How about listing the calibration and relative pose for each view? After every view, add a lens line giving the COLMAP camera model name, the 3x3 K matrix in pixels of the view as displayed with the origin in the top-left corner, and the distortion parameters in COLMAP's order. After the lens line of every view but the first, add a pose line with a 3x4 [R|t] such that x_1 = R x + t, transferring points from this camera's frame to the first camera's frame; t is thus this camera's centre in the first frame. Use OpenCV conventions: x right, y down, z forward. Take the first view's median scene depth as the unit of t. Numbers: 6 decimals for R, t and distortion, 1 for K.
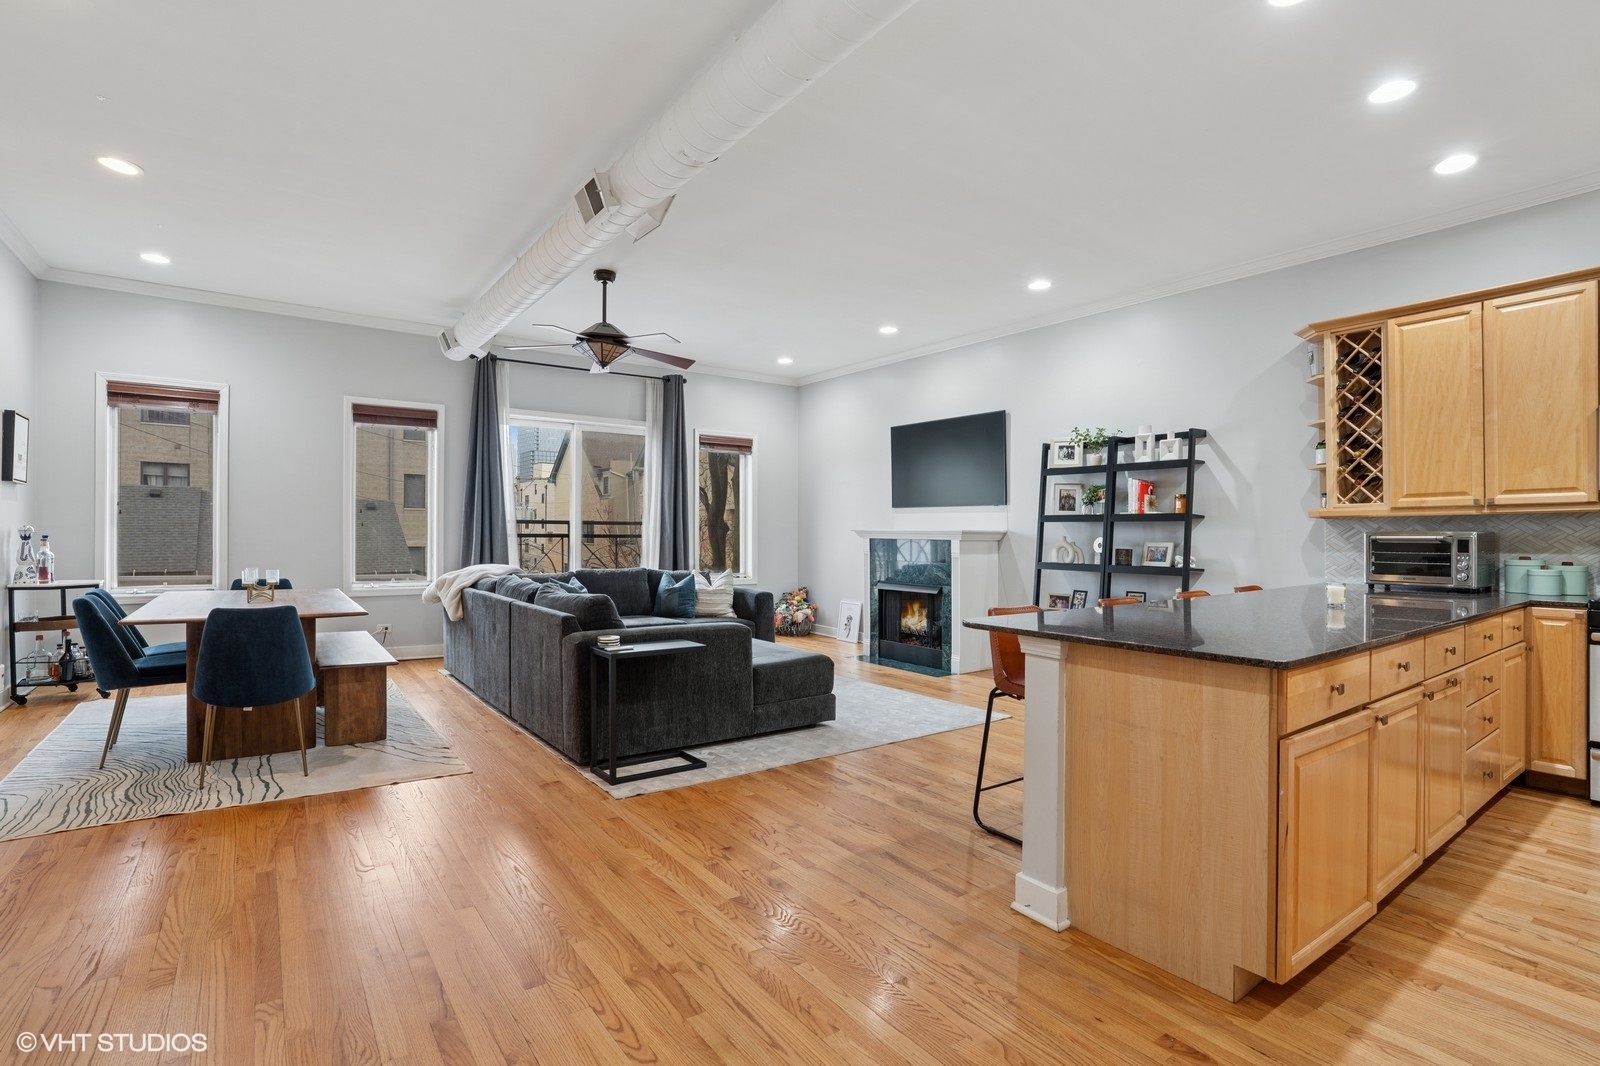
lens RADIAL K [[760.6, 0, 810.4], [0, 760.6, 542.5], [0, 0, 1]] dist [-0.038036, 0.010213]
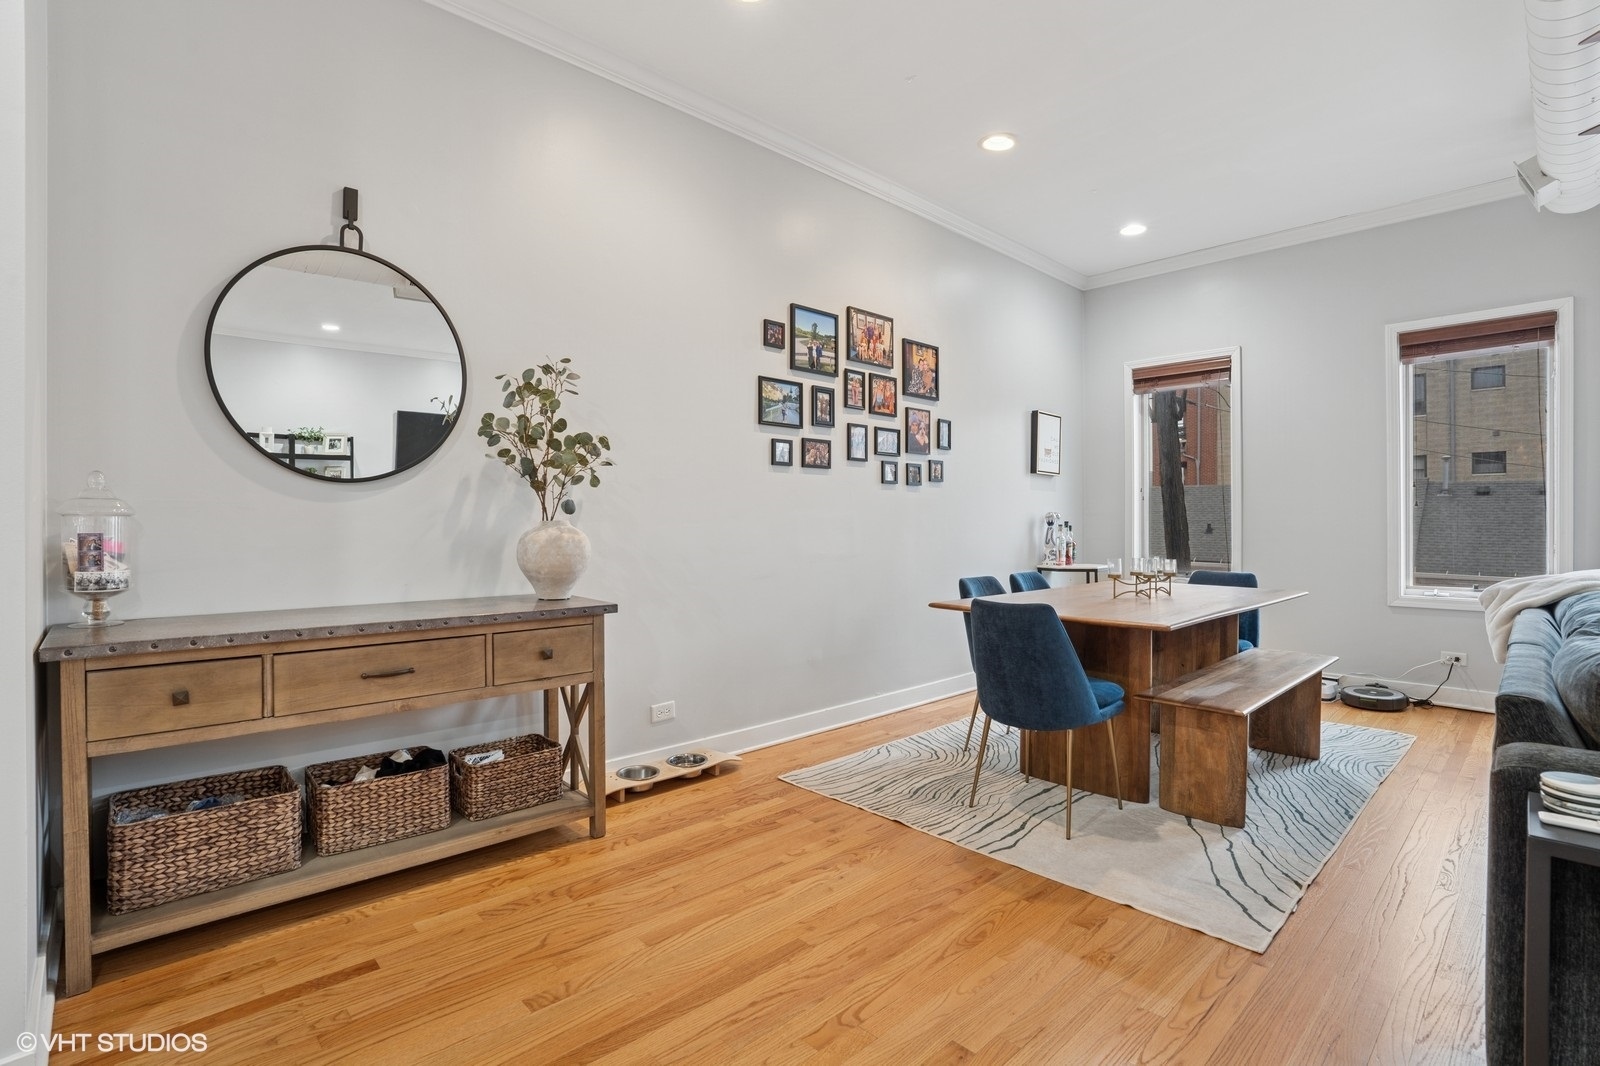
lens RADIAL K [[760.6, 0, 810.4], [0, 760.6, 530.0], [0, 0, 1]] dist [-0.038036, 0.010213]
pose [[0.125064, -0.001346, -0.992148, 0.020769], [-0.005303, 0.999984, -0.002025, 0.006139], [0.992135, 0.005515, 0.125055, 0.407046]]
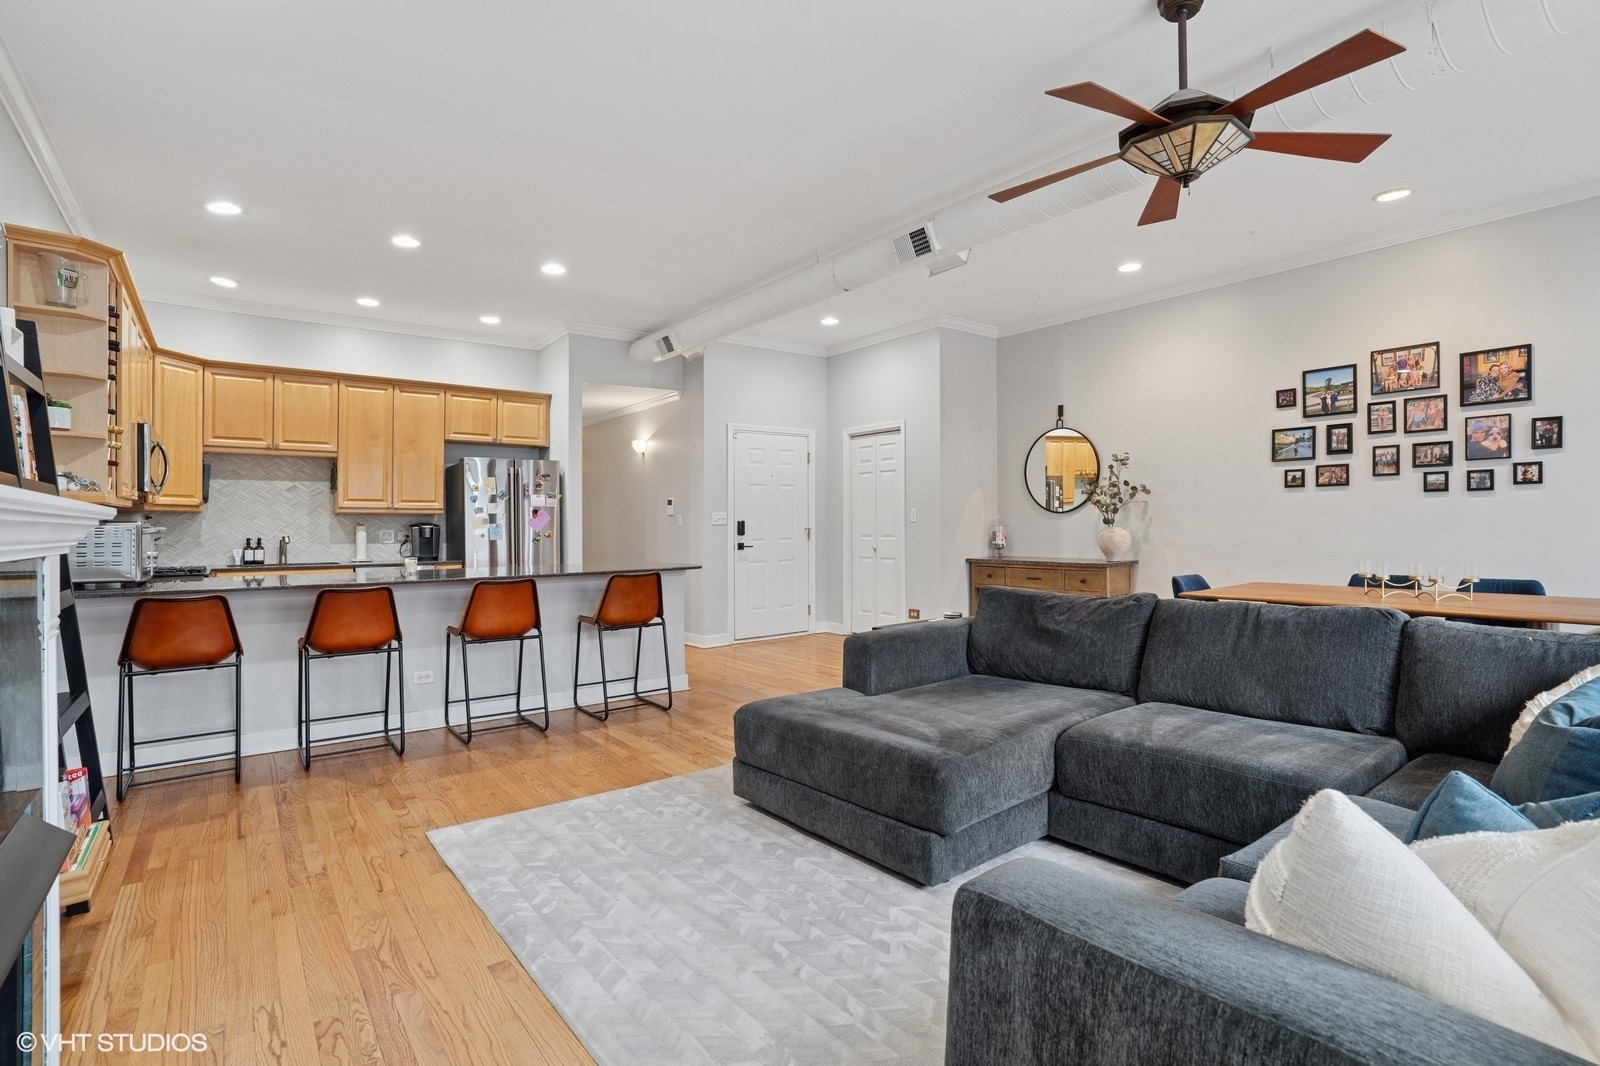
lens RADIAL K [[760.6, 0, 754.4], [0, 760.6, 518.1], [0, 0, 1]] dist [-0.038036, 0.010213]
pose [[-0.998857, -0.000483, 0.047791, -0.020884], [-0.000523, 1.000000, -0.000821, -0.019639], [-0.047791, -0.000845, -0.998857, 1.850432]]
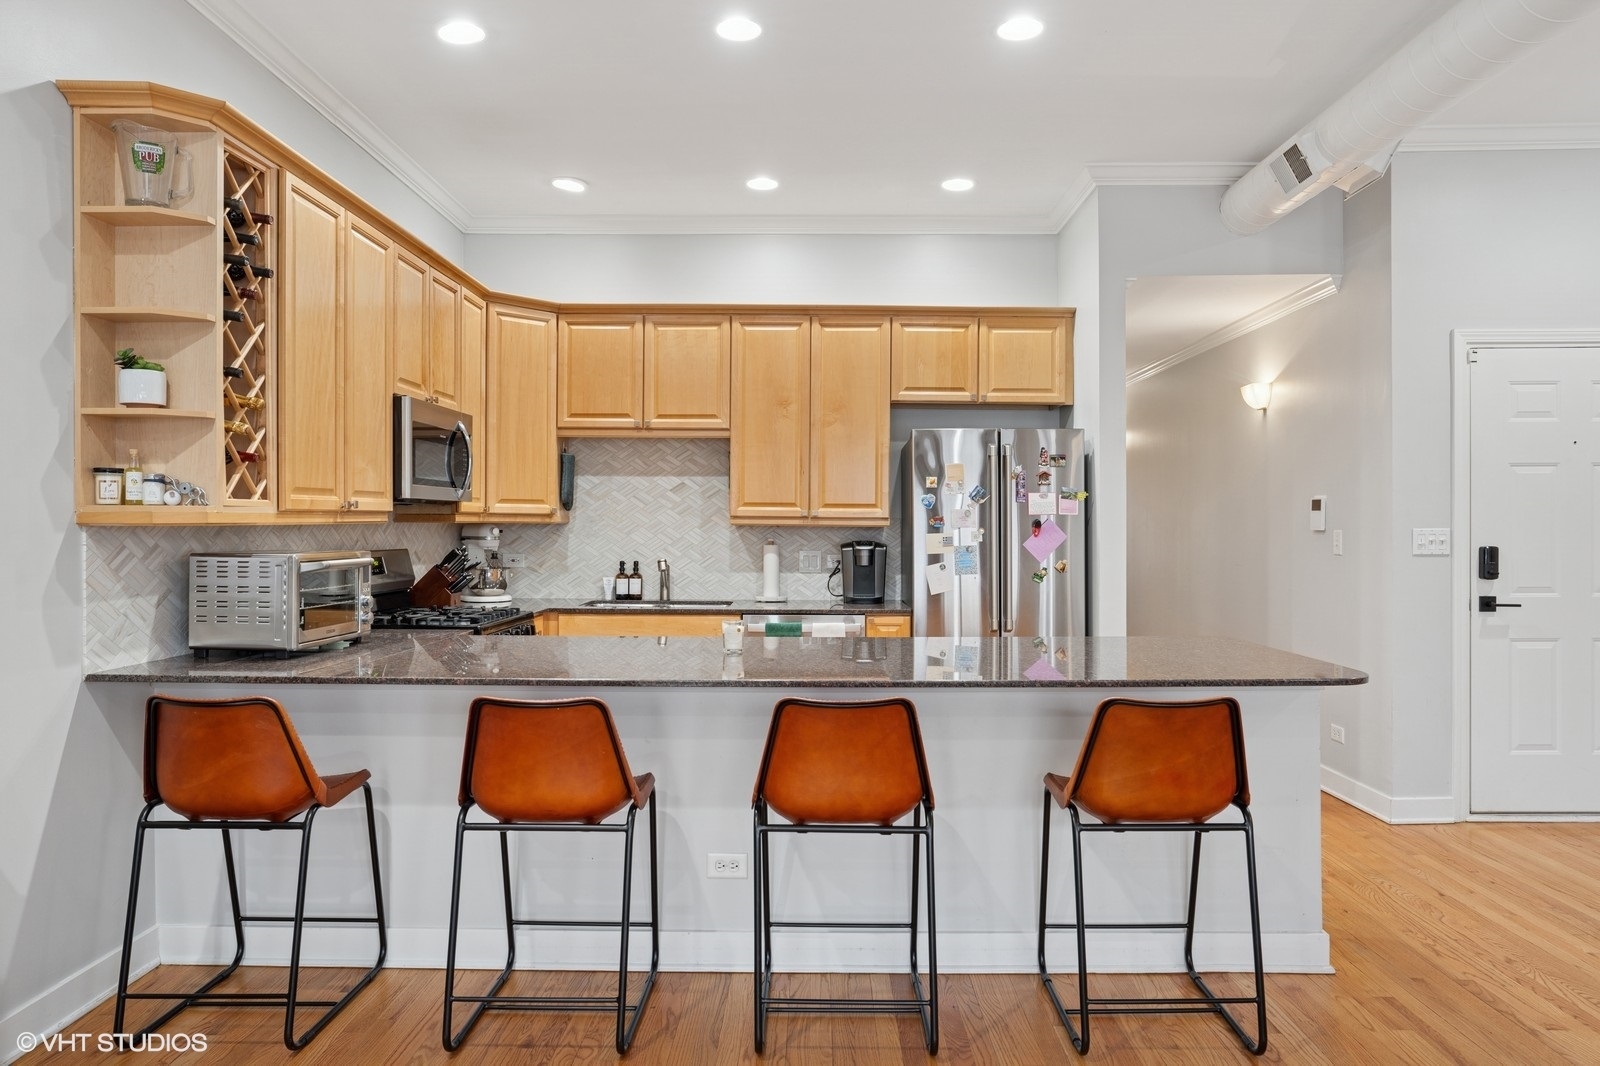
lens RADIAL K [[1014.8, 0, 804.9], [0, 1014.8, 517.4], [0, 0, 1]] dist [-0.021384, 0.018768]
pose [[-0.789137, -0.004596, 0.614199, 0.011109], [-0.003047, 0.999989, 0.003568, -0.045235], [-0.614209, 0.000944, -0.789143, 1.354388]]
